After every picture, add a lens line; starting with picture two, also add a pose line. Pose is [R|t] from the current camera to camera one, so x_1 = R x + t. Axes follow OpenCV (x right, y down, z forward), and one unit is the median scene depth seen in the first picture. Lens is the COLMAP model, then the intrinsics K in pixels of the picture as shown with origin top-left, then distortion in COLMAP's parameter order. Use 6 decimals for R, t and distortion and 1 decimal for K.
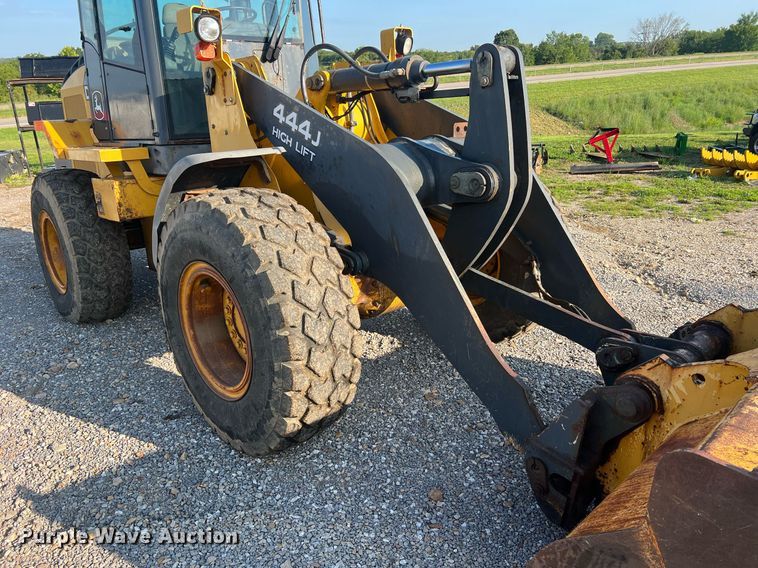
lens RADIAL K [[574.7, 0, 379.0], [0, 574.7, 284.0], [0, 0, 1]] dist [0.026873, -0.028764]
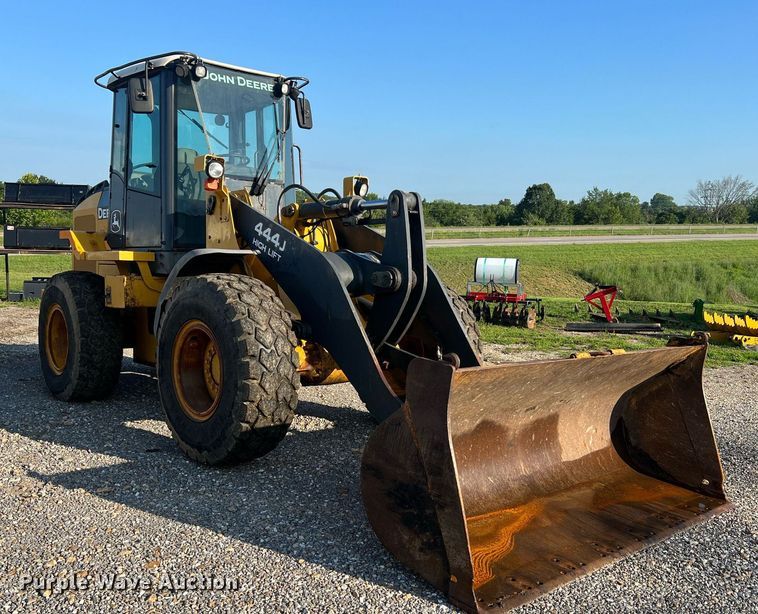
lens RADIAL K [[733.2, 0, 360.6], [0, 733.2, 321.4], [0, 0, 1]] dist [0.019064, -0.007861]
pose [[0.997597, 0.061946, -0.031026, 0.124016], [-0.067170, 0.974504, -0.214078, 0.250360], [0.016974, 0.215648, 0.976324, -0.597138]]
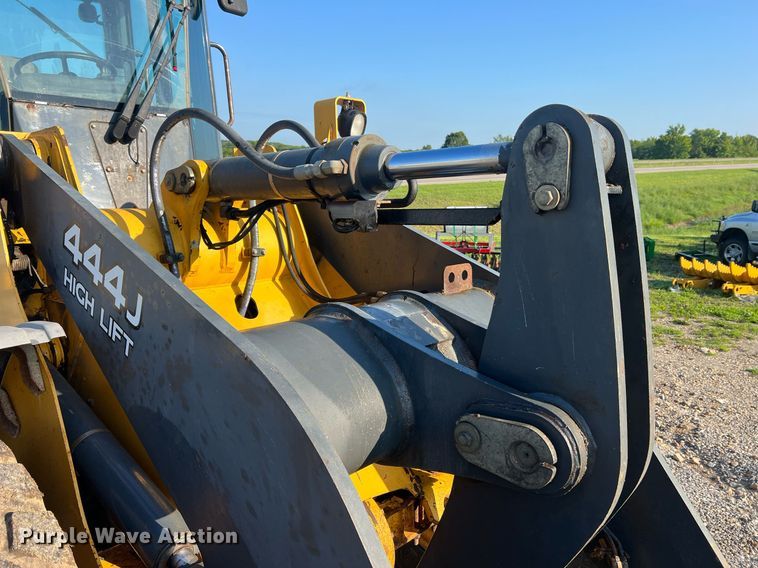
lens RADIAL K [[574.7, 0, 379.0], [0, 574.7, 284.0], [0, 0, 1]] dist [0.026873, -0.028764]
pose [[0.996697, 0.018213, 0.079138, 0.029633], [-0.006127, 0.988613, -0.150357, -0.171252], [-0.080975, 0.149376, 0.985459, 0.463253]]
